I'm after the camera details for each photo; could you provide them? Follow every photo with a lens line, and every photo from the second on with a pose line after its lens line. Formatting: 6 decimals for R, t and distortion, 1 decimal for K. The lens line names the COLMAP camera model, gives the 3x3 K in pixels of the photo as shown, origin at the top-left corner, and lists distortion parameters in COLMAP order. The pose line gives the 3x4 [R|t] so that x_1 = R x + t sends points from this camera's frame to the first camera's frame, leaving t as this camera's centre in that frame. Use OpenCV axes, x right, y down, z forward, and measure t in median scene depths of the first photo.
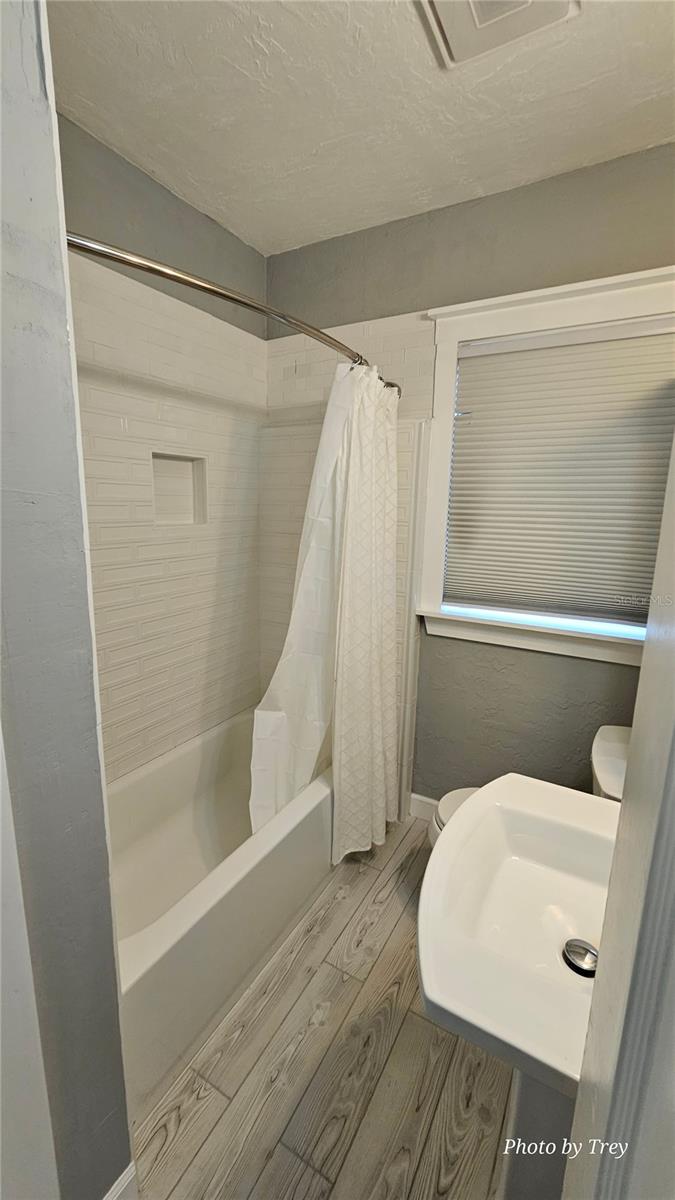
lens RADIAL K [[493.5, 0, 336.5], [0, 493.5, 601.6], [0, 0, 1]] dist [0.000245, -0.000012]
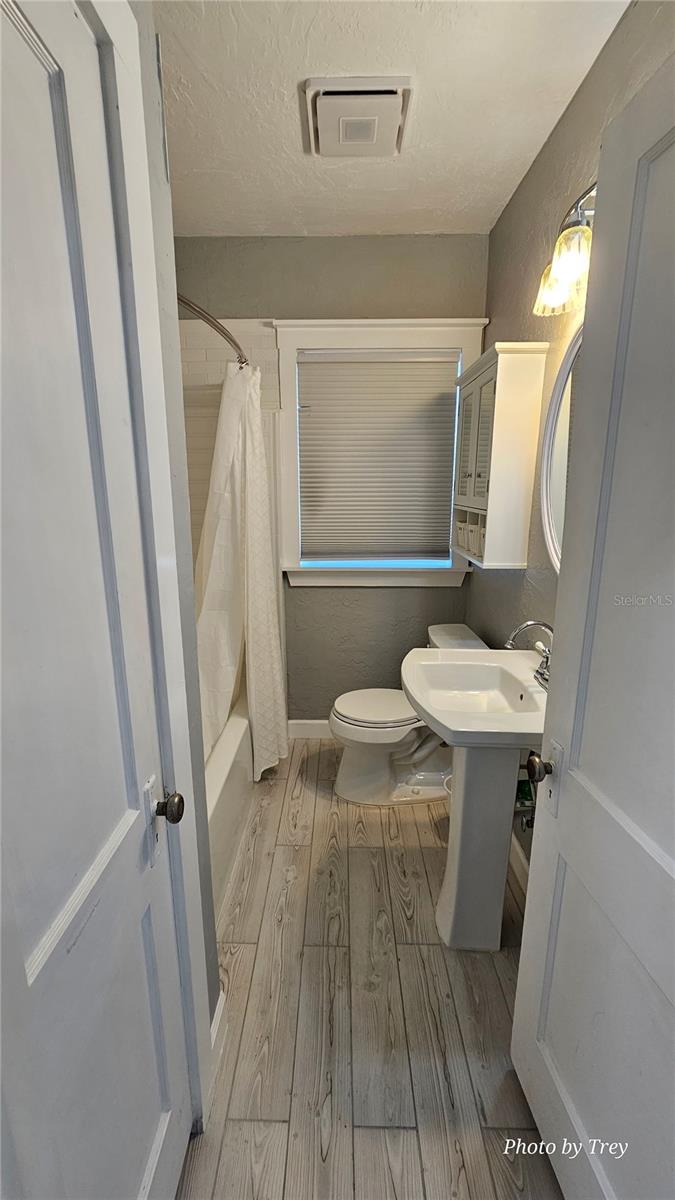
lens RADIAL K [[493.5, 0, 337.6], [0, 493.5, 597.3], [0, 0, 1]] dist [0.000245, -0.000012]
pose [[0.872402, -0.128469, 0.471604, -0.375848], [0.112924, 0.991714, 0.061256, 0.038261], [-0.475565, -0.000185, 0.879680, -0.171391]]
